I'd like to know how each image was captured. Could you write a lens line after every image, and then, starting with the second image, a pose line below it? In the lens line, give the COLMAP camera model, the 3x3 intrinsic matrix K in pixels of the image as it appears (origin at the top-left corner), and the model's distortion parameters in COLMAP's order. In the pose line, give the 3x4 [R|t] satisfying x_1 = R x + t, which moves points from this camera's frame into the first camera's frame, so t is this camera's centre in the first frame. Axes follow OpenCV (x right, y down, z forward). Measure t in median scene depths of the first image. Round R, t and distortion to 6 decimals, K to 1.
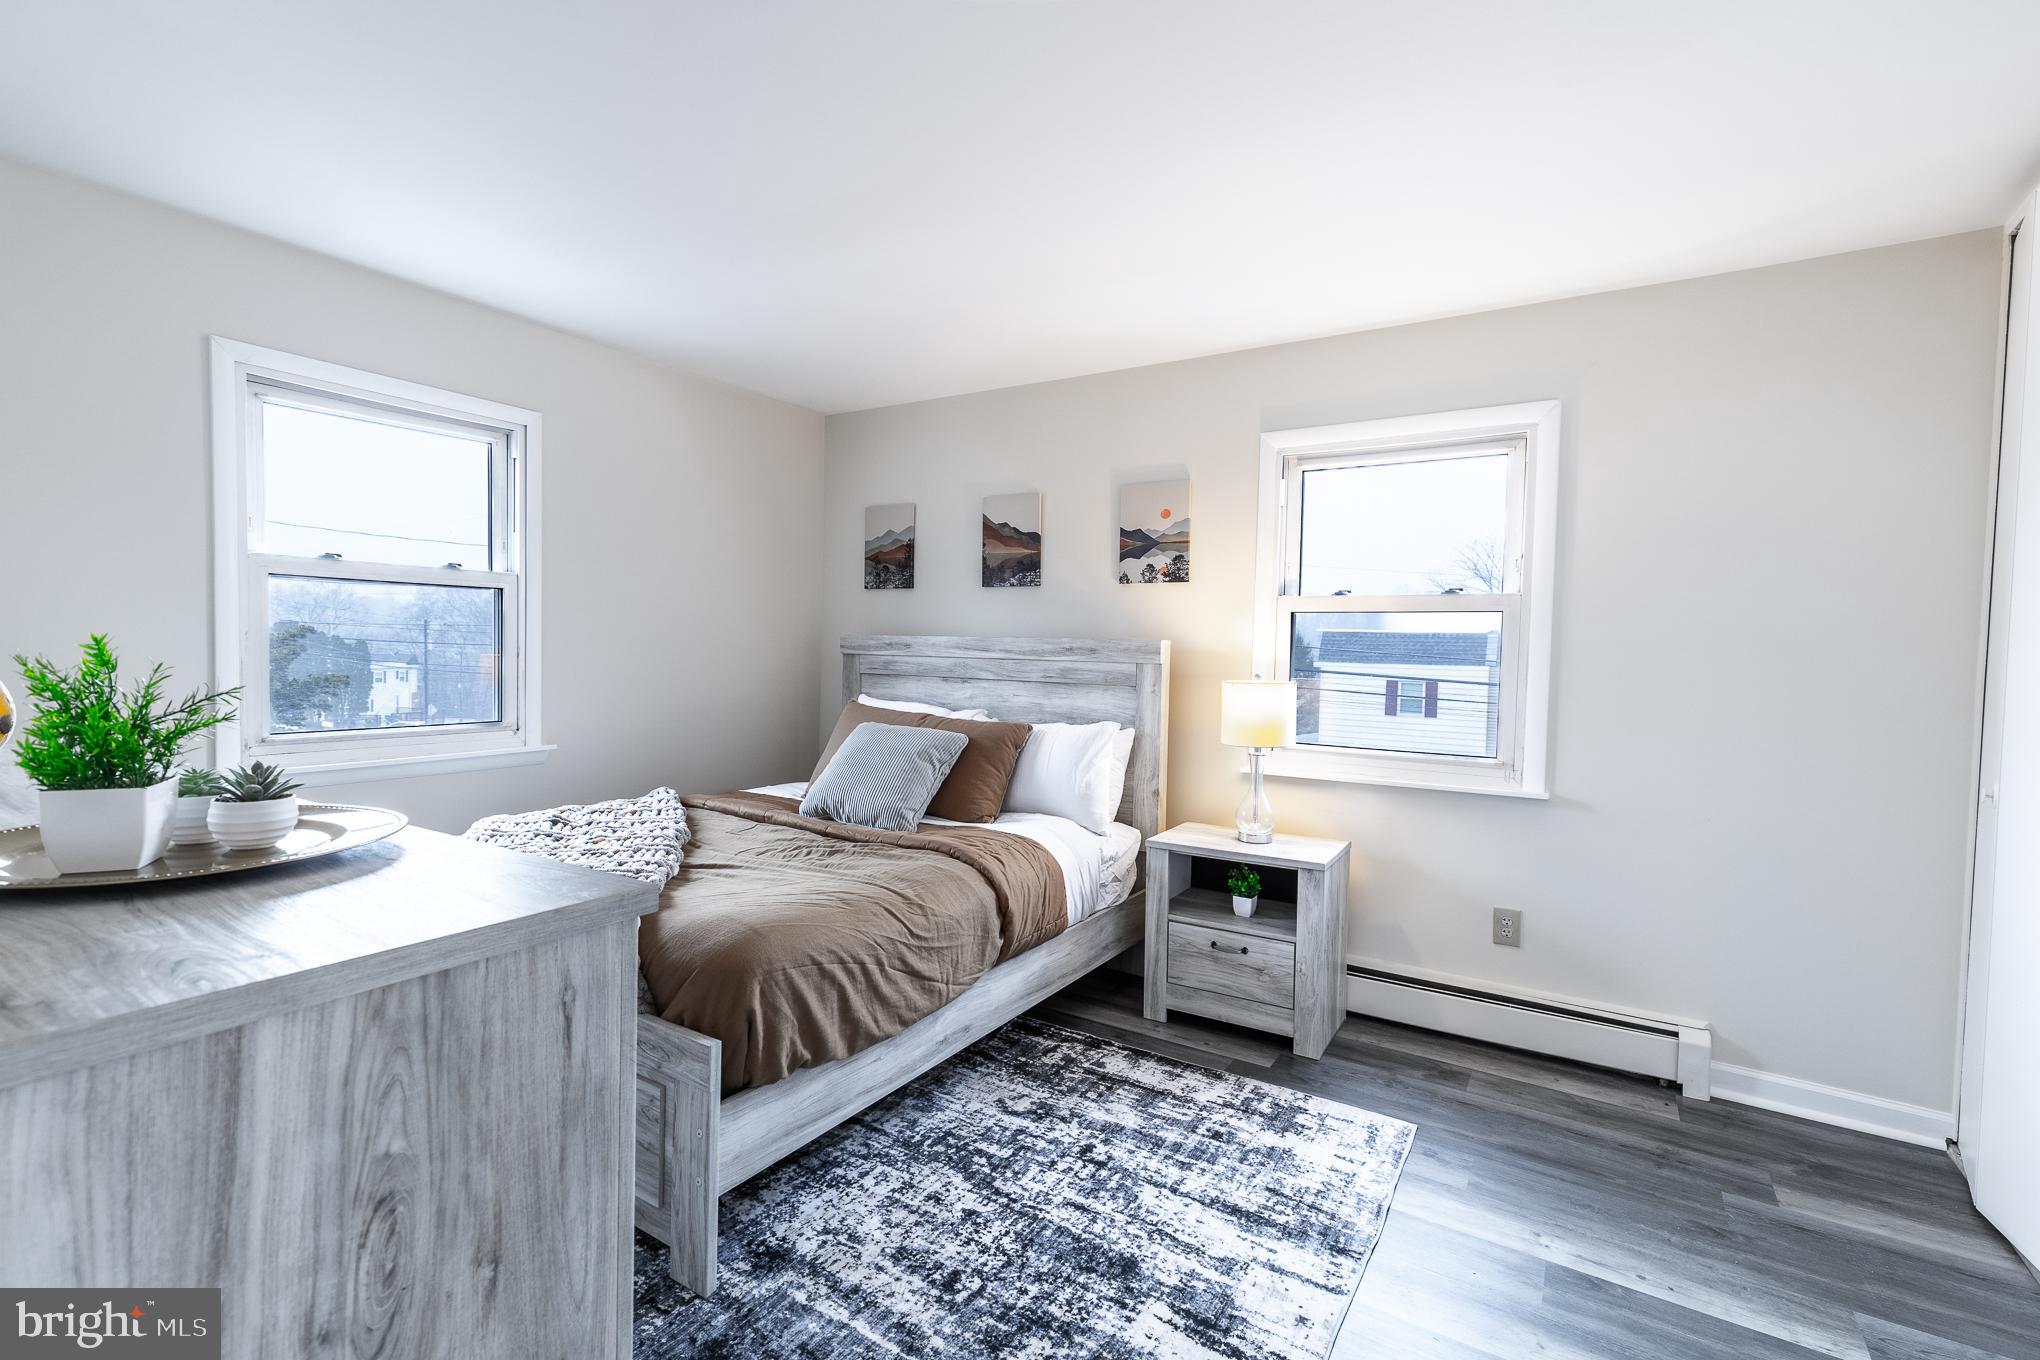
lens RADIAL K [[910.2, 0, 1003.7], [0, 910.2, 675.1], [0, 0, 1]] dist [0.000519, -0.000571]
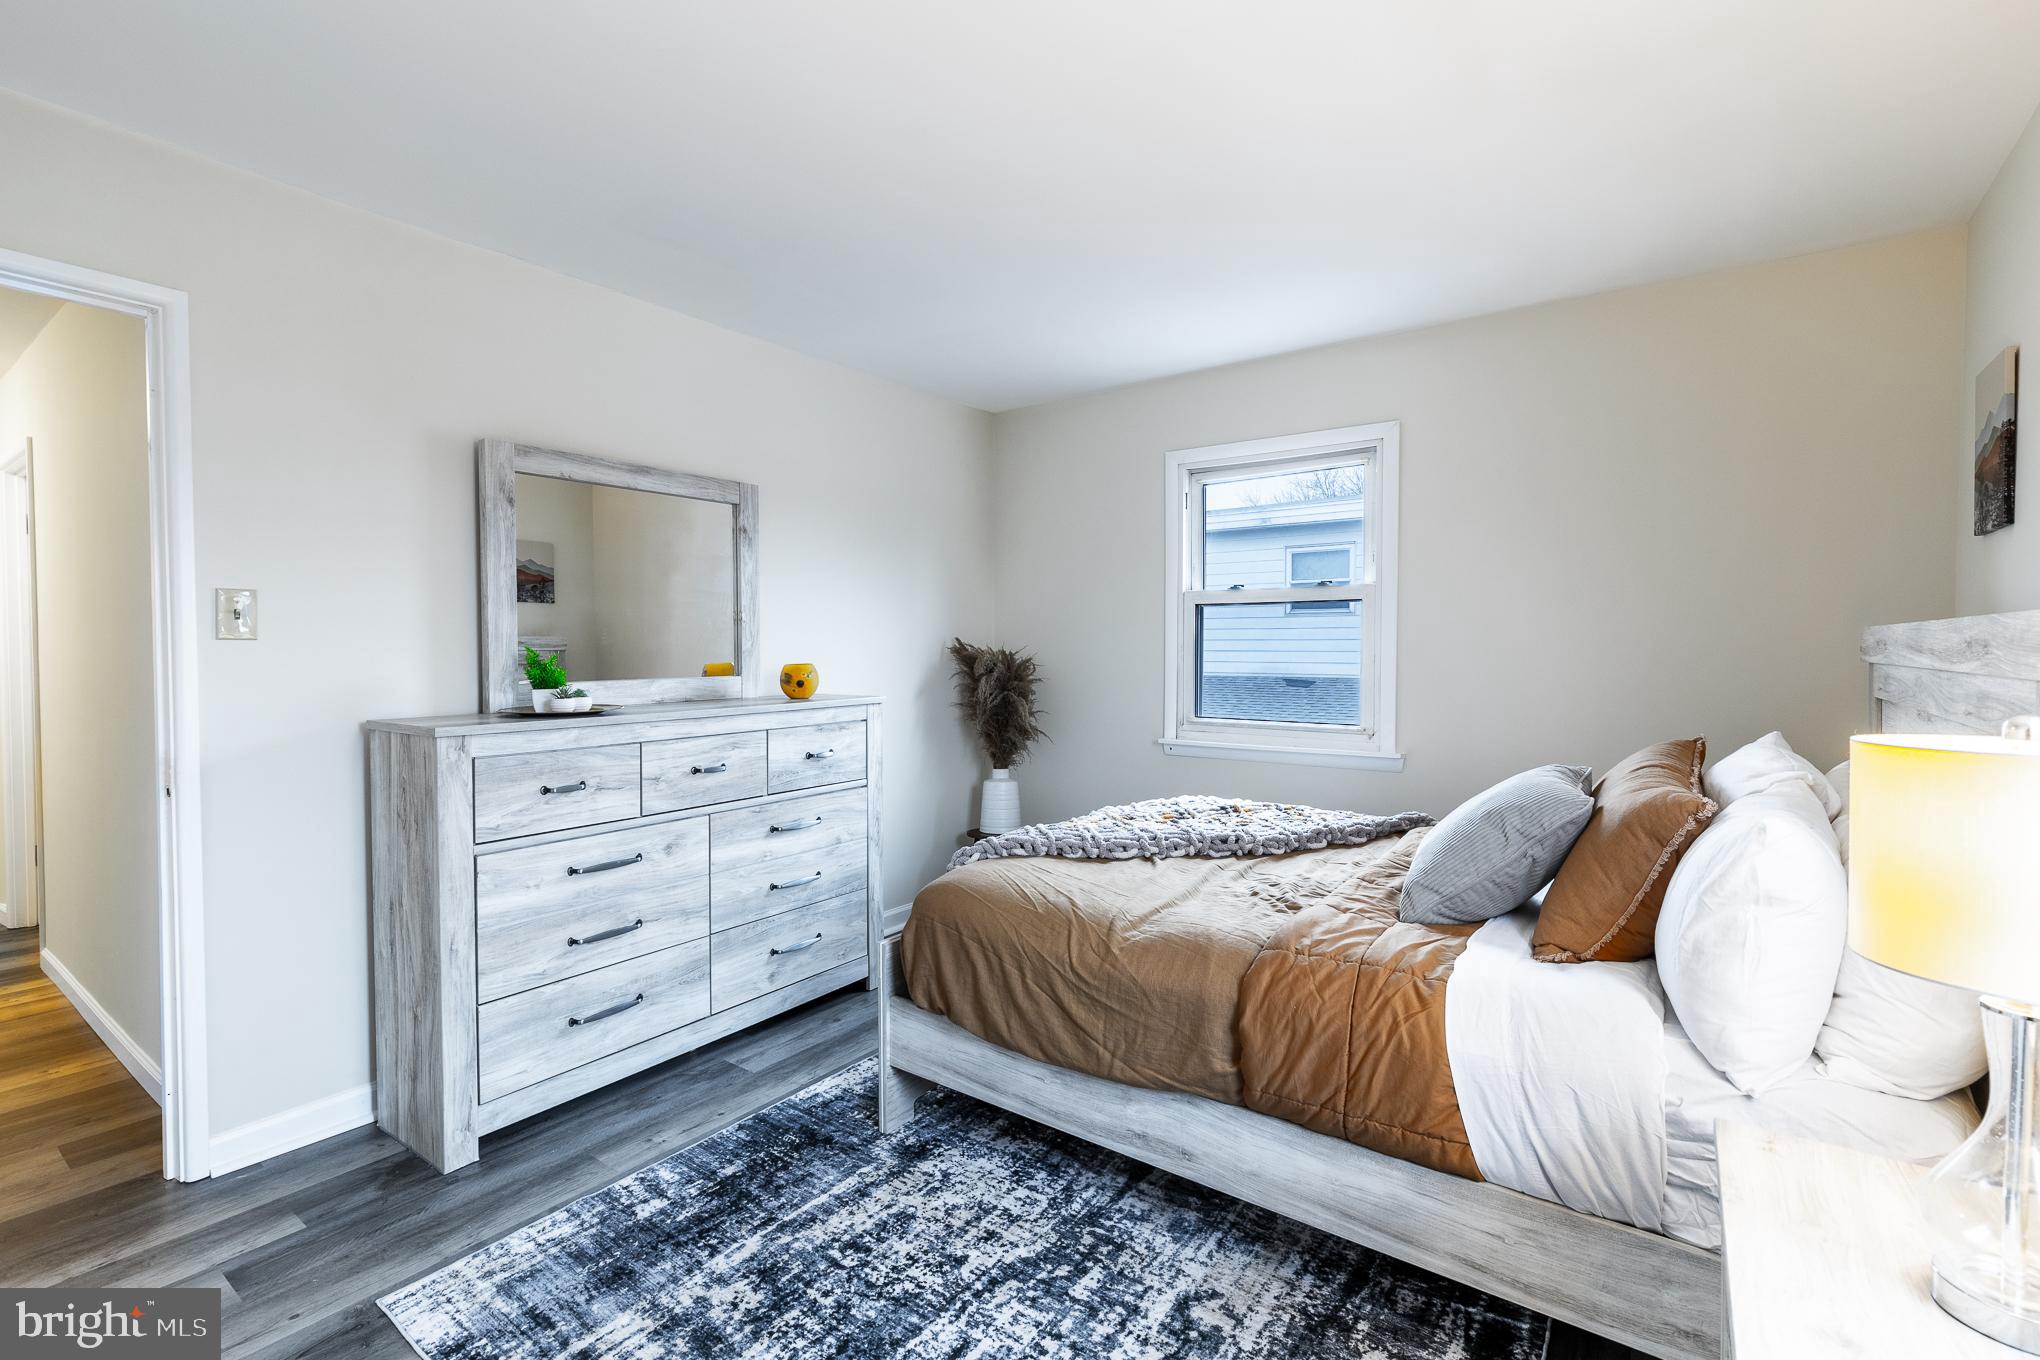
lens RADIAL K [[910.2, 0, 1003.7], [0, 910.2, 675.1], [0, 0, 1]] dist [0.000519, -0.000571]
pose [[-0.057656, 0.008351, -0.998302, 0.596801], [-0.037092, 0.999257, 0.010501, -0.005637], [0.997647, 0.037634, -0.057303, 0.738298]]
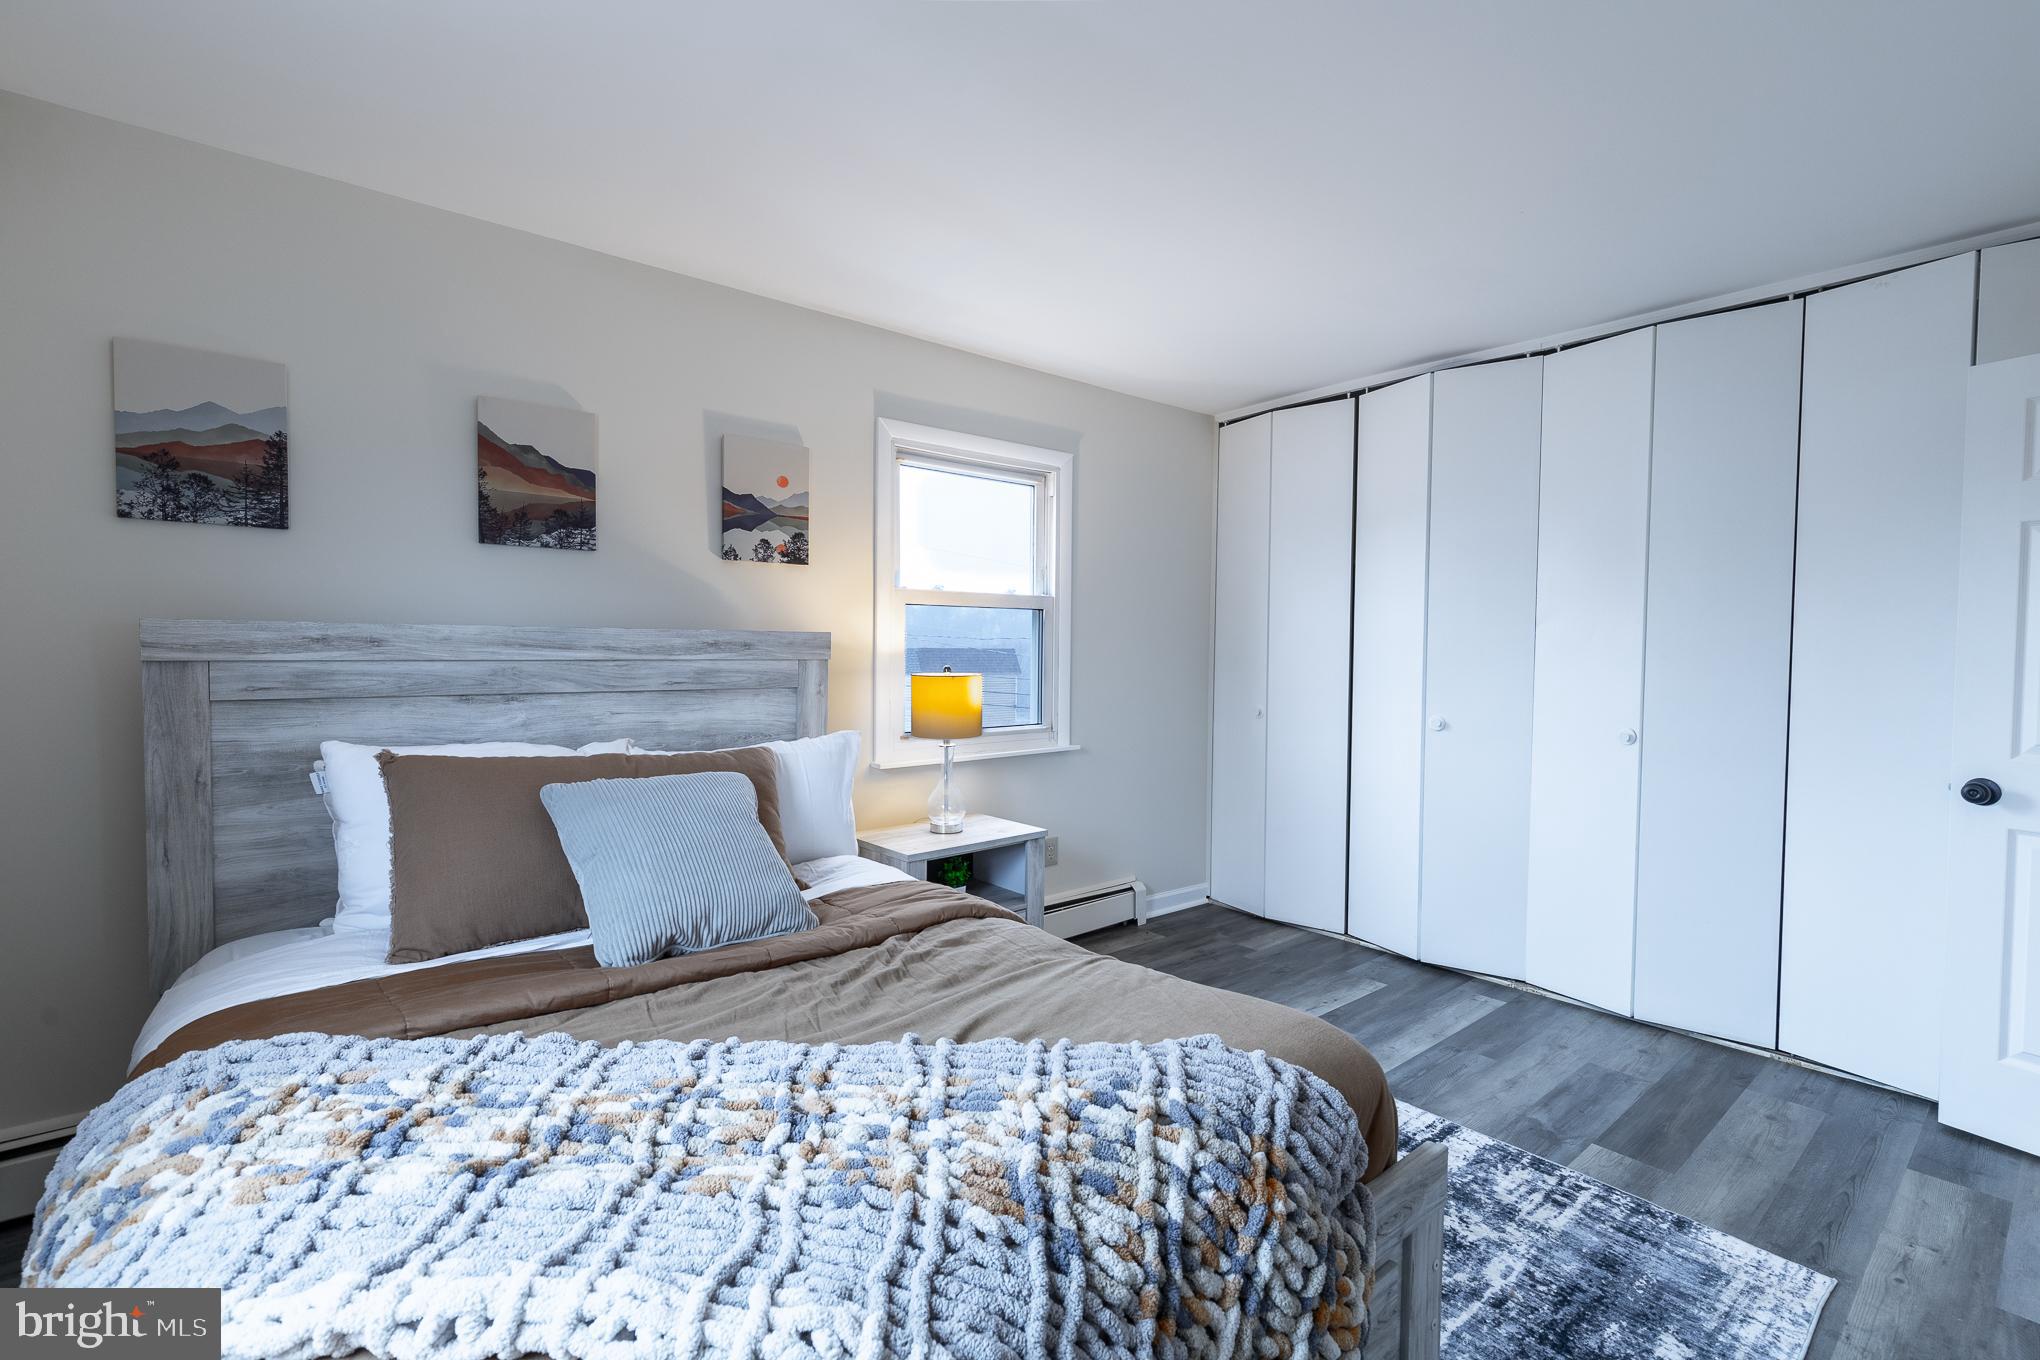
lens RADIAL K [[910.2, 0, 1003.7], [0, 910.2, 675.1], [0, 0, 1]] dist [0.000519, -0.000571]
pose [[0.294078, -0.051440, 0.954396, -0.695232], [0.026595, 0.998604, 0.045628, -0.037407], [-0.955411, 0.011964, 0.295035, 0.671201]]
